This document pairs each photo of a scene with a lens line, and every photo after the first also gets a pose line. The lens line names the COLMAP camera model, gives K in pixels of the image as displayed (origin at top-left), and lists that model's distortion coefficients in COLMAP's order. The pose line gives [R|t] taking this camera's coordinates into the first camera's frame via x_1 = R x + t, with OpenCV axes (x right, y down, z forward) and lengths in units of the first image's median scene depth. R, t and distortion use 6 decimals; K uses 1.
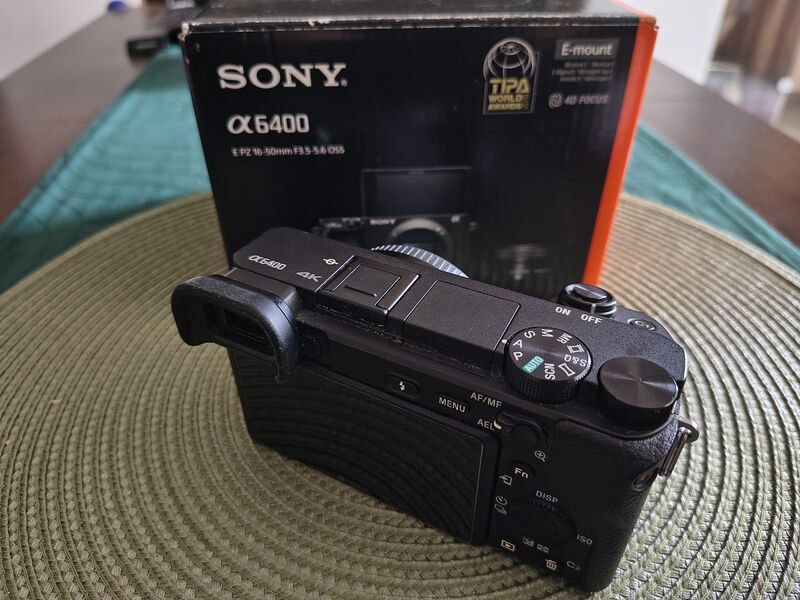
lens RADIAL K [[578.1, 0, 401.7], [0, 578.1, 282.6], [0, 0, 1]] dist [-0.001869, -0.025034]
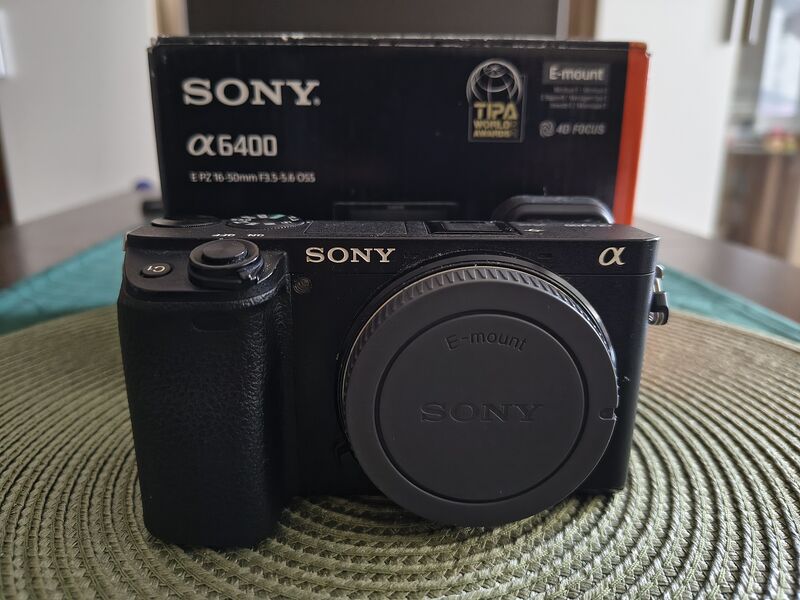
lens RADIAL K [[574.0, 0, 400.0], [0, 574.0, 300.0], [0, 0, 1]] dist [-0.007037, -0.028057]
pose [[0.999581, 0.013835, -0.025413, 0.062474], [-0.021462, 0.943571, -0.330473, 0.258600], [0.019407, 0.330880, 0.943473, 0.236746]]
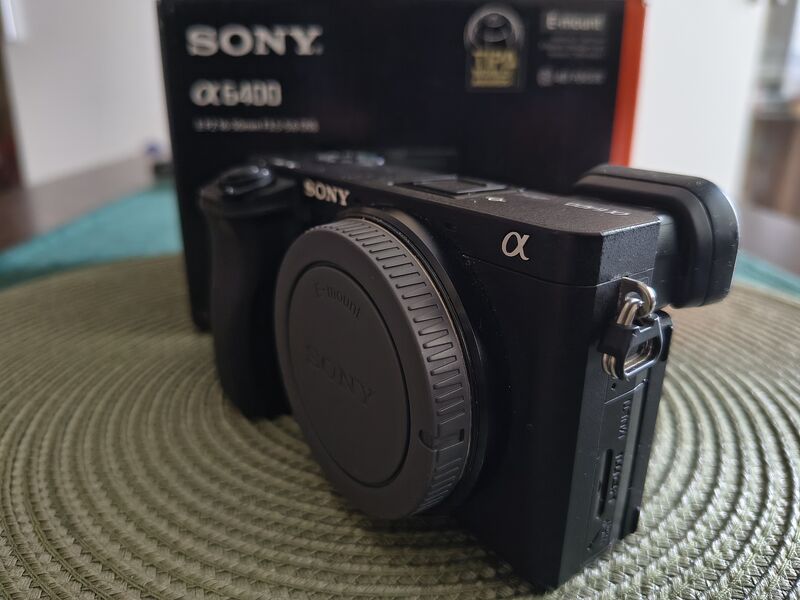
lens RADIAL K [[593.1, 0, 398.5], [0, 593.1, 294.8], [0, 0, 1]] dist [-0.077244, 0.036019]
pose [[0.998459, 0.021603, -0.051125, 0.090018], [-0.035486, 0.956749, -0.288744, 0.312998], [0.042676, 0.290113, 0.956040, 0.203156]]
